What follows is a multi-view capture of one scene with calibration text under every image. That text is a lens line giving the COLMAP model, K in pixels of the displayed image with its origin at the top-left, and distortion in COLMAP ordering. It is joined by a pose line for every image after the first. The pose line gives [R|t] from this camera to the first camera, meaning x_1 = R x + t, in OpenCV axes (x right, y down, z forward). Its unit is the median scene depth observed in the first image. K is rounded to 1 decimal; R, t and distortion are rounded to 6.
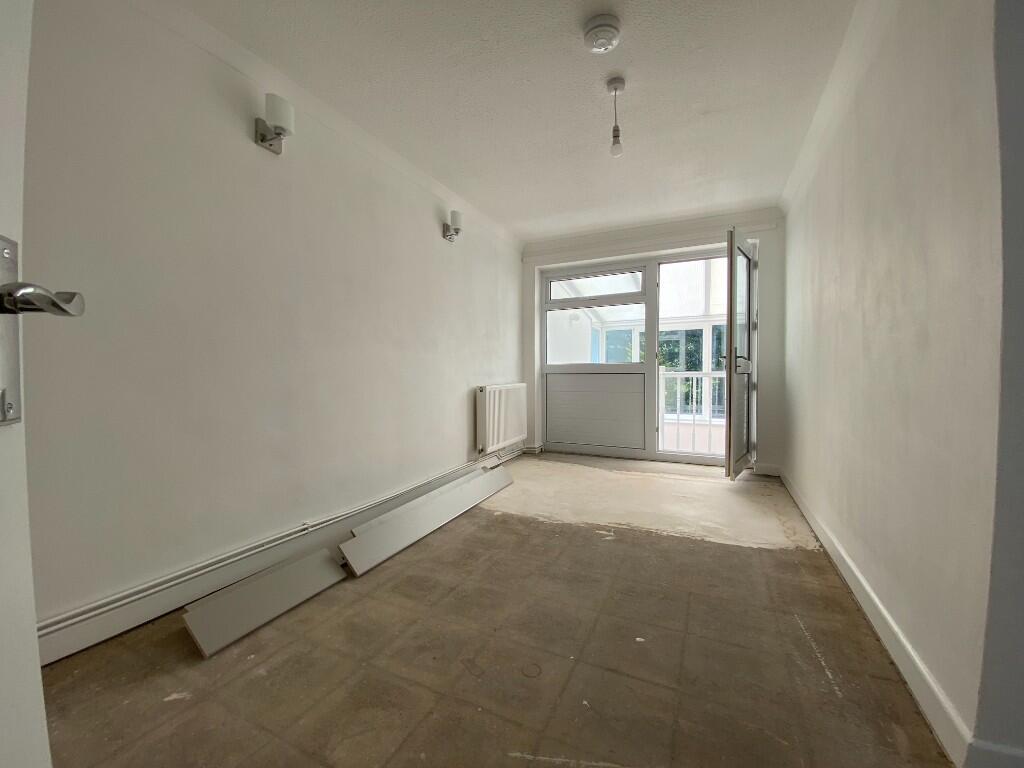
lens RADIAL K [[417.3, 0, 506.4], [0, 417.3, 381.1], [0, 0, 1]] dist [0.017676, -0.017393]
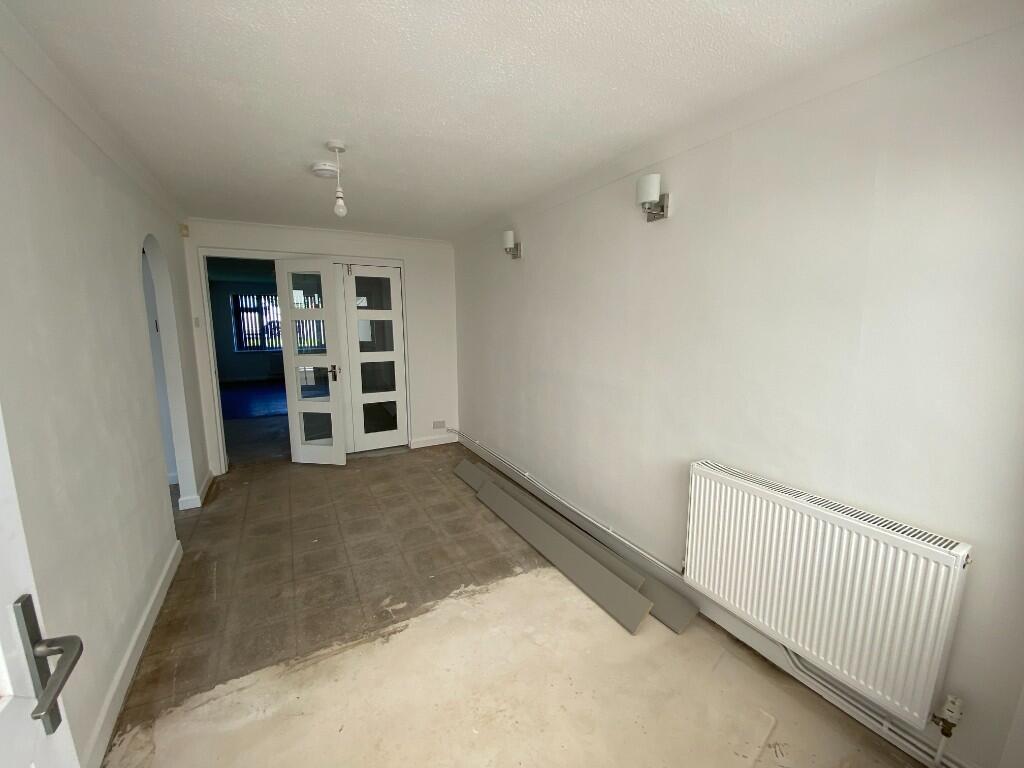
lens RADIAL K [[417.3, 0, 506.4], [0, 417.3, 381.1], [0, 0, 1]] dist [0.017676, -0.017393]
pose [[-0.587712, 0.130674, -0.798448, 0.841386], [-0.015008, 0.984940, 0.172243, -0.303548], [0.808931, 0.113212, -0.576900, 1.852088]]
